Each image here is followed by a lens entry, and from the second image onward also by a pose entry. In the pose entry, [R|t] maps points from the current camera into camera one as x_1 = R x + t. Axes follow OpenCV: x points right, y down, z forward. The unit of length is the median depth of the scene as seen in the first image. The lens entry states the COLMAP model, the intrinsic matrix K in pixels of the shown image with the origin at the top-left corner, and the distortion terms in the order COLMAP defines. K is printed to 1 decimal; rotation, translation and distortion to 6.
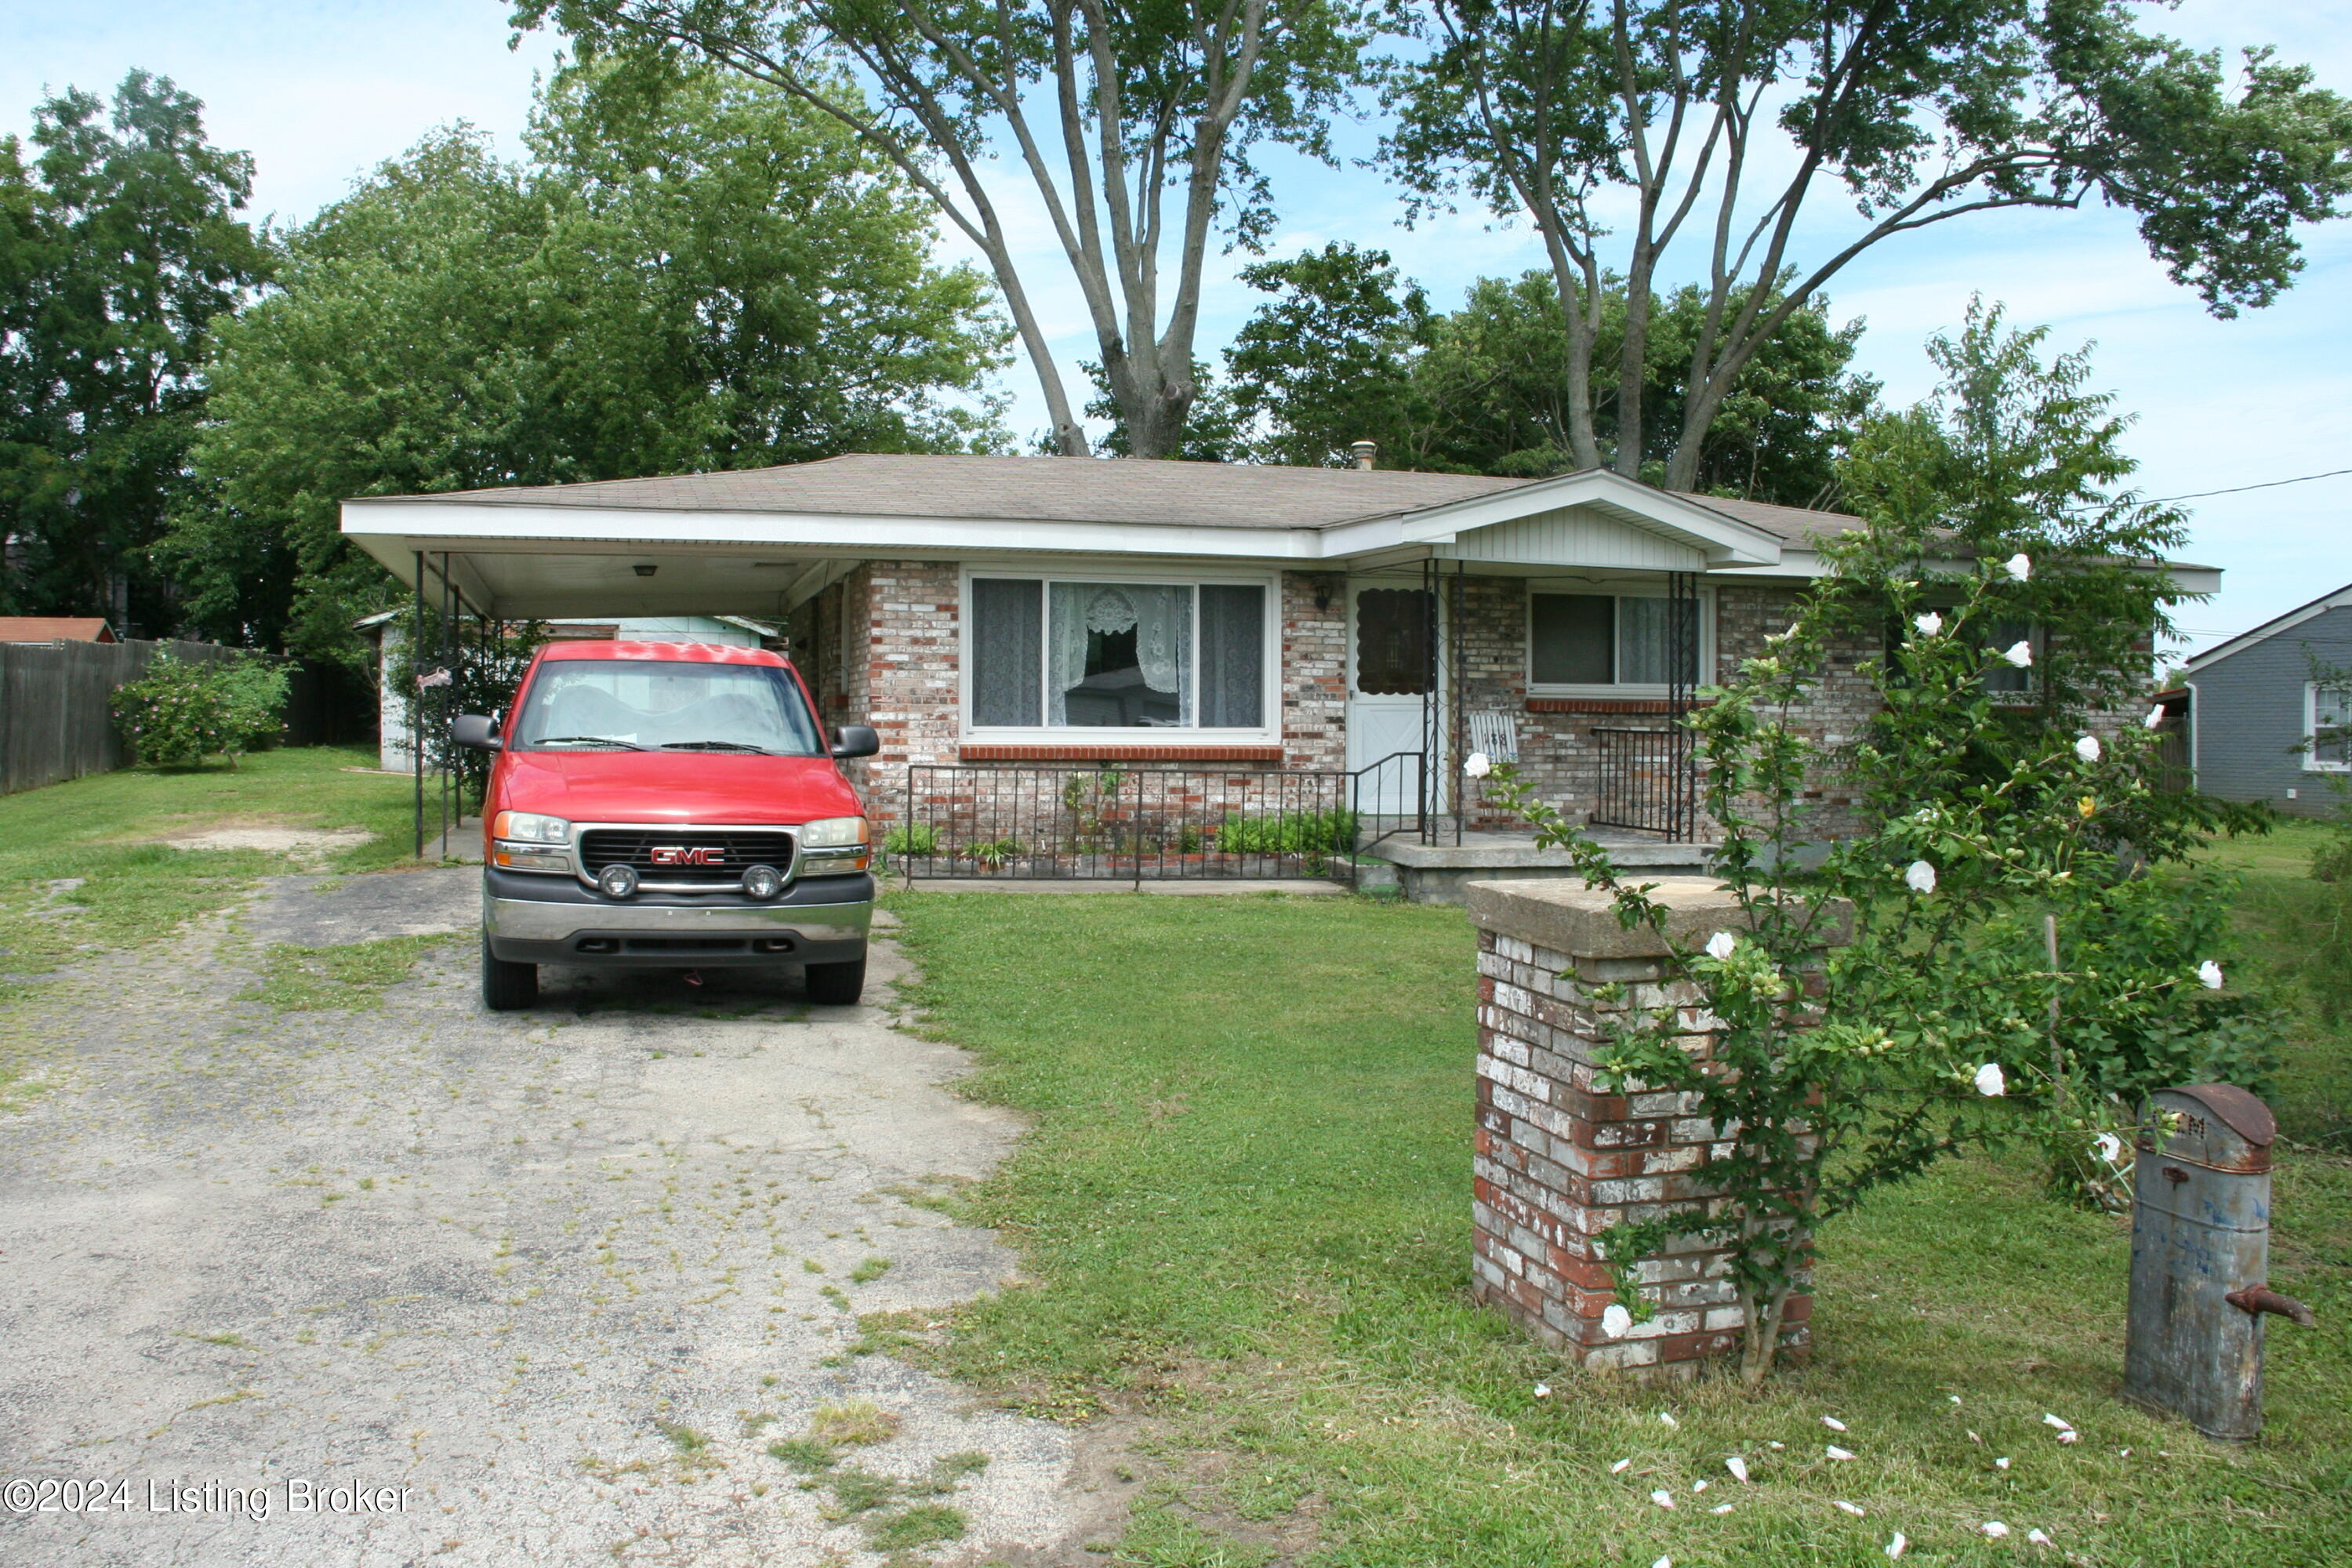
lens RADIAL K [[1949.8, 0, 1162.8], [0, 1949.8, 742.3], [0, 0, 1]] dist [-0.159188, 0.105428]
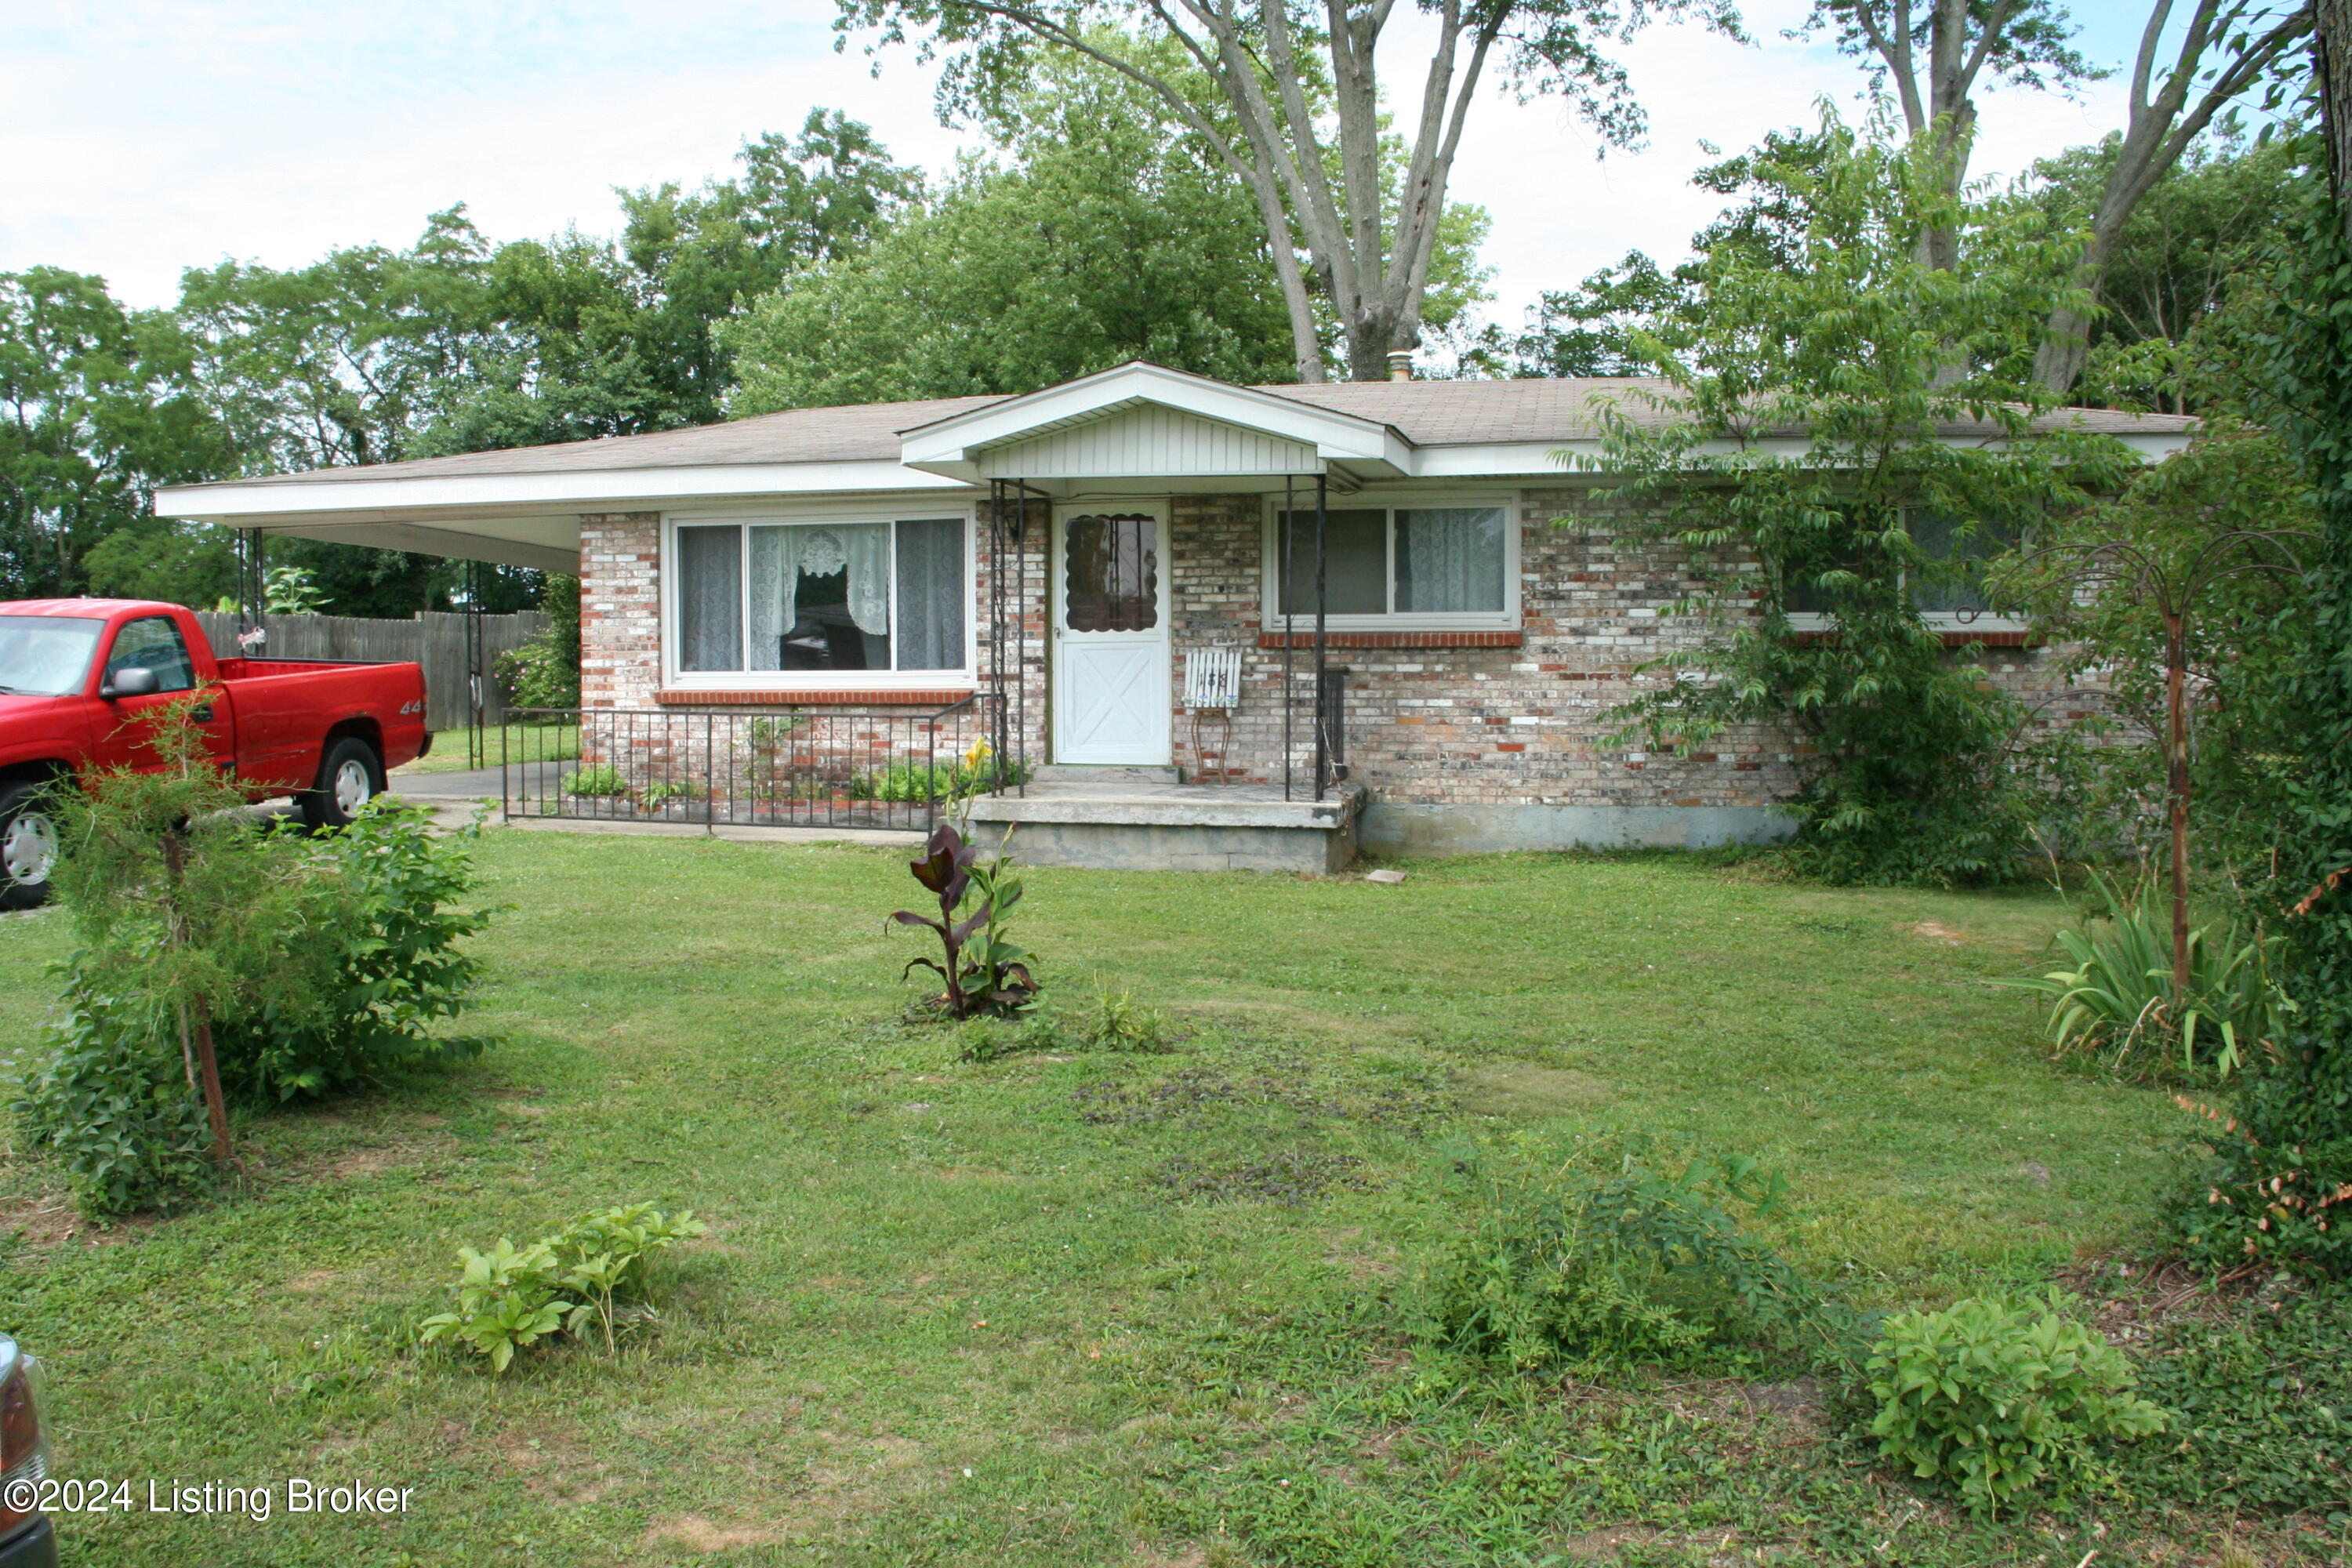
lens RADIAL K [[1949.8, 0, 1165.9], [0, 1949.8, 745.6], [0, 0, 1]] dist [-0.159188, 0.105428]
pose [[0.880128, 0.006400, -0.474693, 0.586006], [0.003318, 0.999802, 0.019630, 0.010931], [0.474725, -0.018852, 0.879932, 0.220822]]
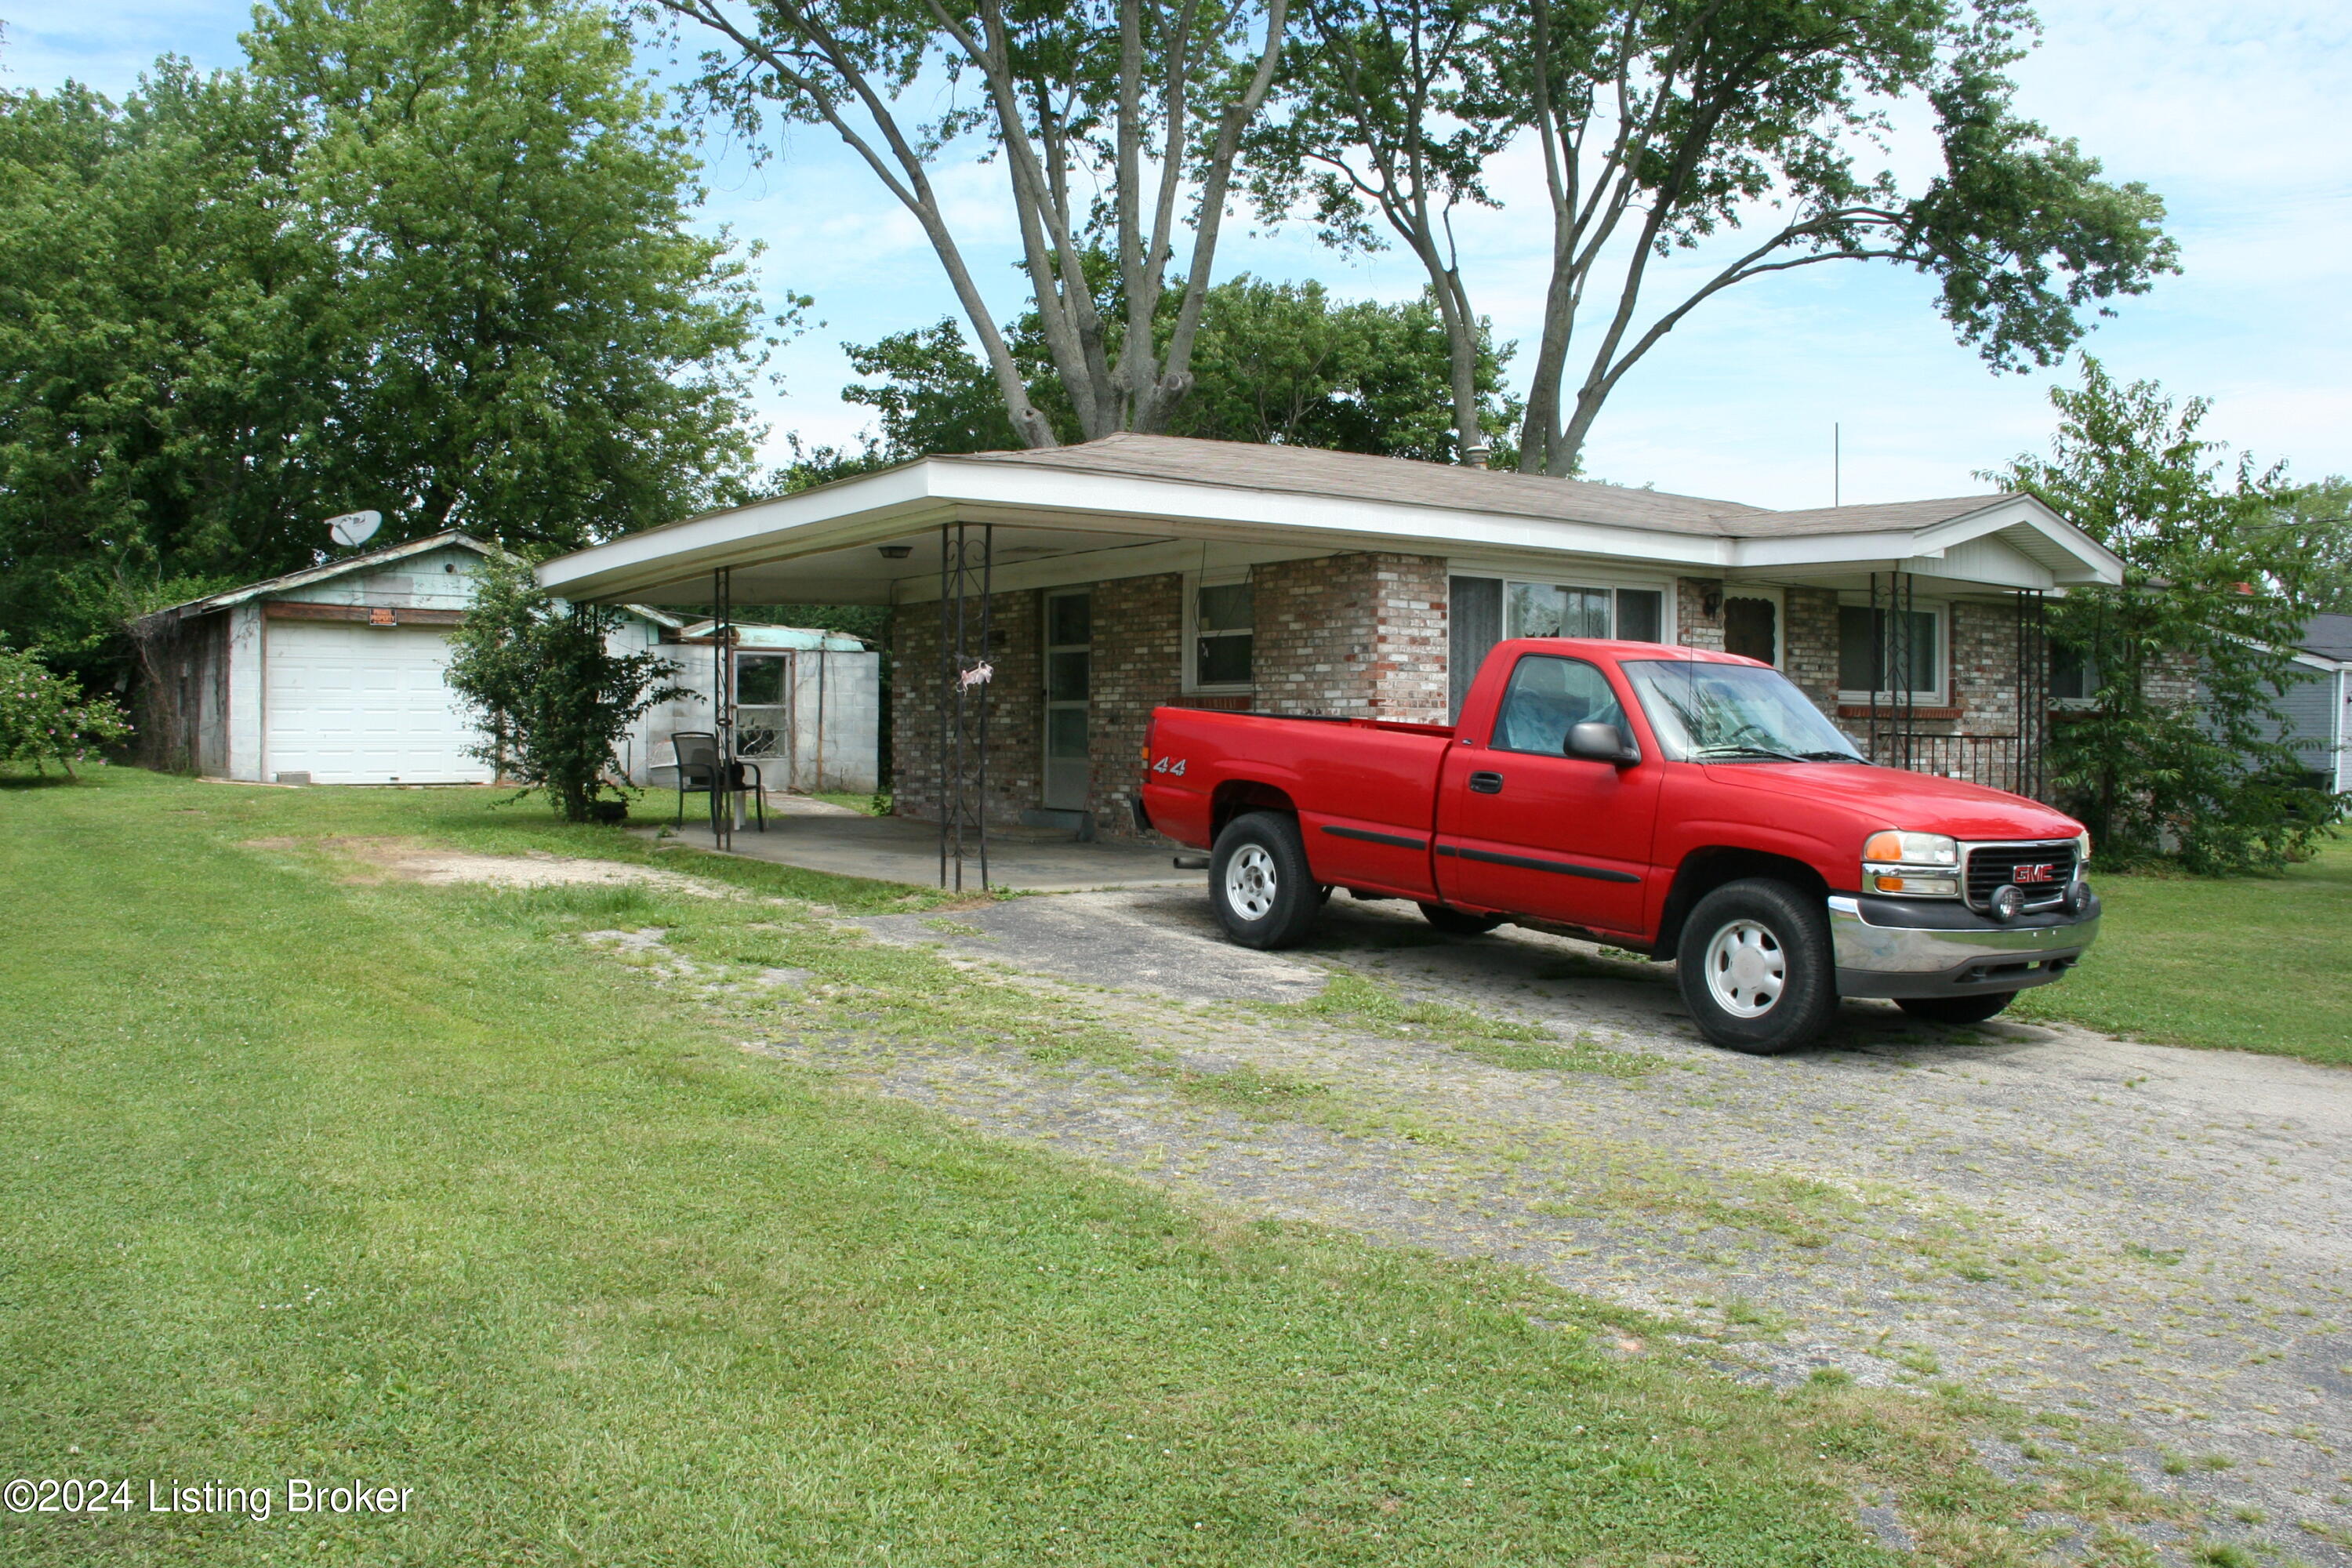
lens RADIAL K [[1949.8, 0, 1166.5], [0, 1949.8, 751.7], [0, 0, 1]] dist [-0.159188, 0.105428]
pose [[0.941120, -0.003638, 0.338054, -0.527507], [0.001867, 0.999983, 0.005564, -0.003698], [-0.338069, -0.004606, 0.941110, 0.149888]]
